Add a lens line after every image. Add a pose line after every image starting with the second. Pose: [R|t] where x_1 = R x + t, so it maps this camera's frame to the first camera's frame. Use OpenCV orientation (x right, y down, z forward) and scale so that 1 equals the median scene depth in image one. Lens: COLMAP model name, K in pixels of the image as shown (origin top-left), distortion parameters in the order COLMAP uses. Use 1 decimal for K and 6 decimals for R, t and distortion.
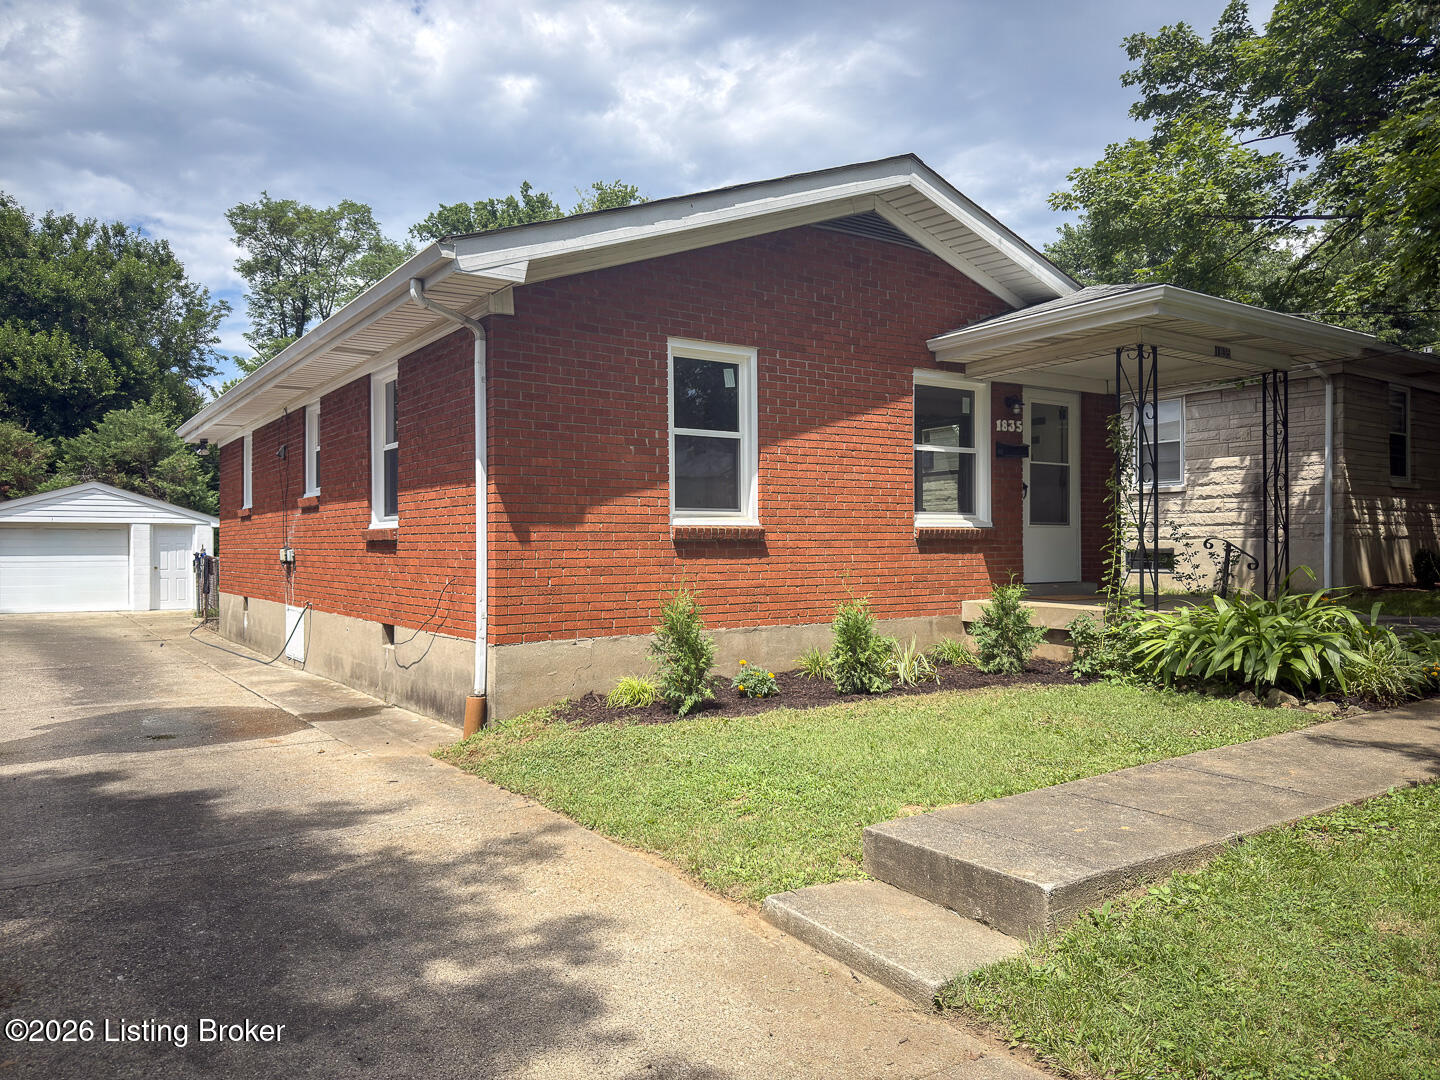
lens RADIAL K [[1030.8, 0, 731.2], [0, 1030.8, 537.3], [0, 0, 1]] dist [0.192602, -0.471904]
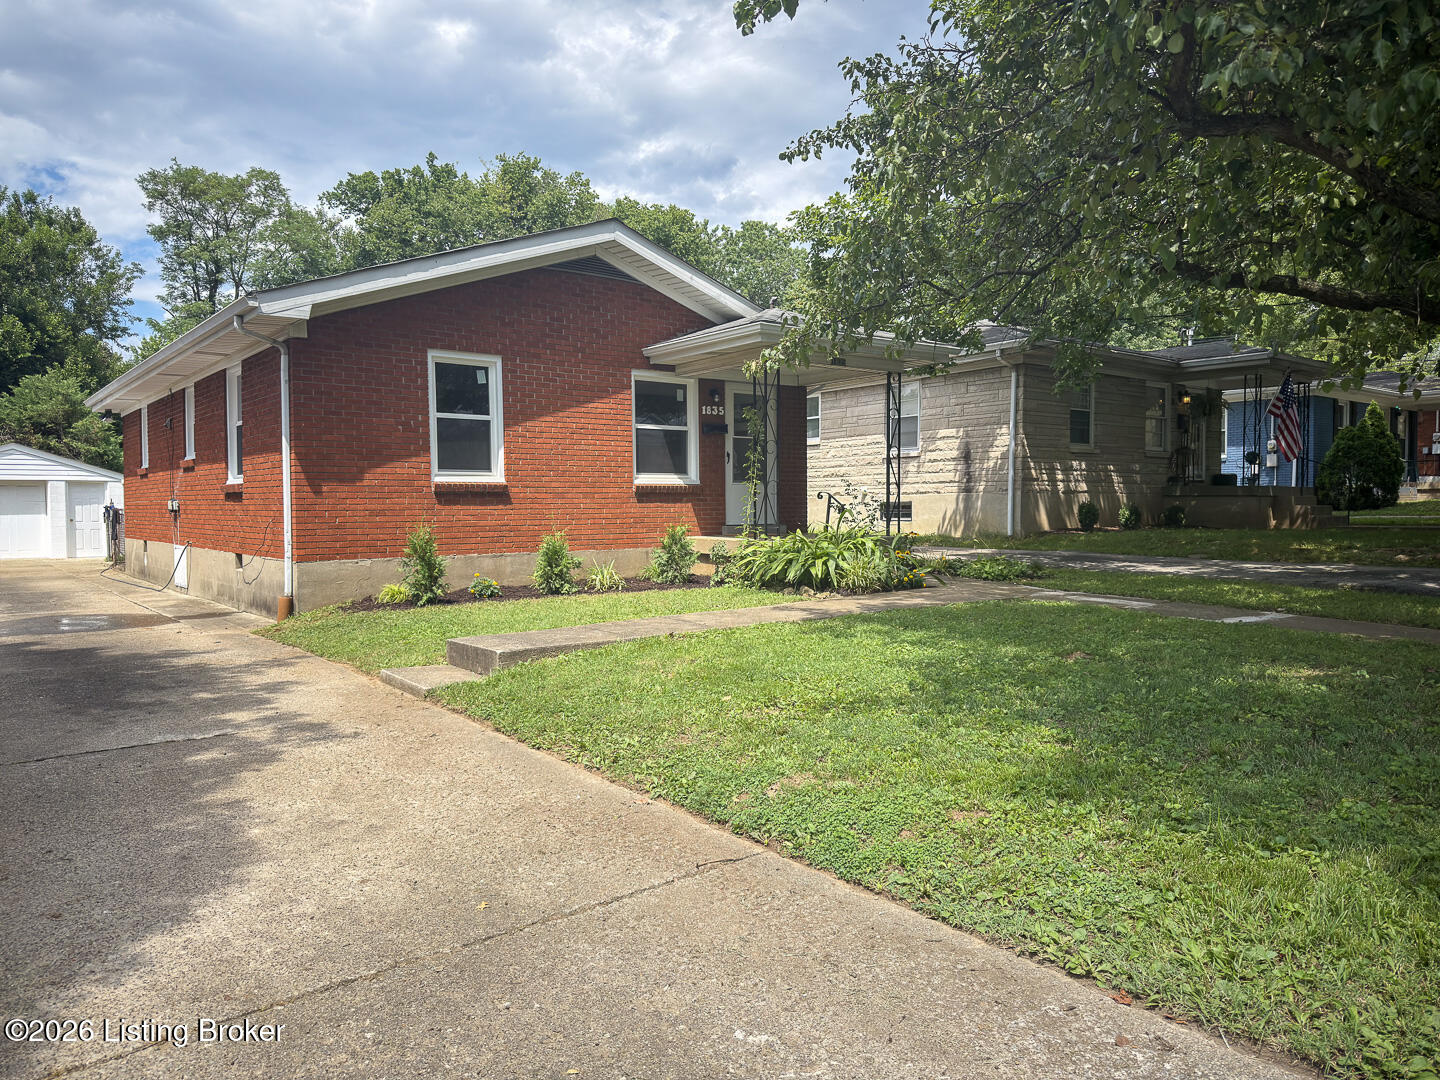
lens RADIAL K [[1002.2, 0, 720.0], [0, 1002.2, 540.0], [0, 0, 1]] dist [0.133898, -0.256149]
pose [[0.998014, -0.002964, 0.062925, 0.186431], [0.000165, 0.999012, 0.044451, 0.004982], [-0.062994, -0.044353, 0.997028, -0.317745]]
